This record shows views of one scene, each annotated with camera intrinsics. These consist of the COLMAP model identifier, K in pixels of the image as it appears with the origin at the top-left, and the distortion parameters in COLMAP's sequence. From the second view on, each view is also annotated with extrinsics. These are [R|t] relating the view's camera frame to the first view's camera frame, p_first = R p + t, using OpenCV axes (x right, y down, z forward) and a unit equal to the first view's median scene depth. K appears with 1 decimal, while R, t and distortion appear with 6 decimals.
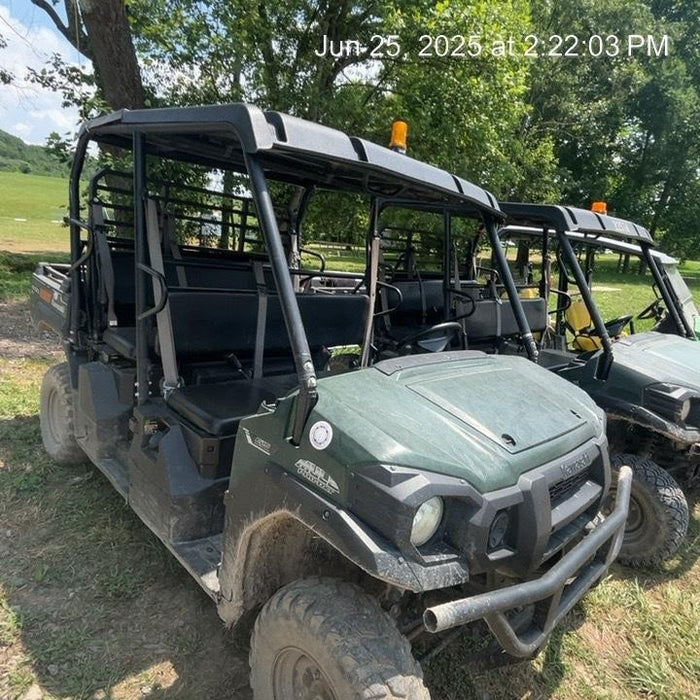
lens RADIAL K [[496.2, 0, 349.6], [0, 496.2, 340.5], [0, 0, 1]] dist [0.005840, -0.001024]
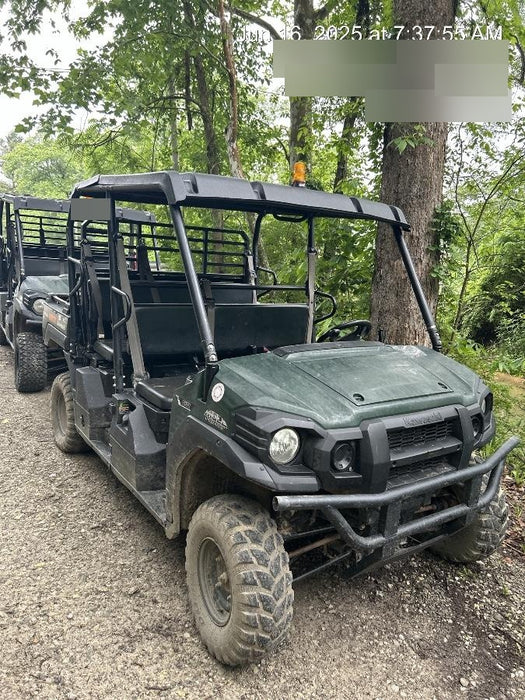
lens RADIAL K [[525.2, 0, 262.5], [0, 525.2, 350.0], [0, 0, 1]] dist [0.141389, -0.246588]
pose [[0.981361, -0.038750, -0.188227, 0.361897], [0.032888, 0.998875, -0.034169, 0.119013], [0.189339, 0.027342, 0.981531, -0.503009]]
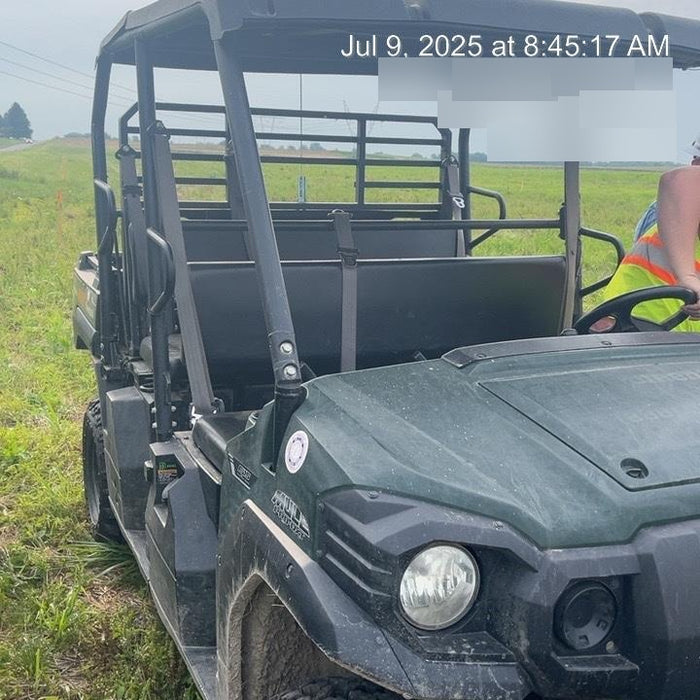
lens RADIAL K [[938.2, 0, 335.6], [0, 938.2, 329.2], [0, 0, 1]] dist [0.043761, -0.001916]
pose [[0.918236, -0.057847, -0.391787, 0.466223], [0.034938, 0.997250, -0.065359, 0.109879], [0.394490, 0.046327, 0.917732, -0.110444]]
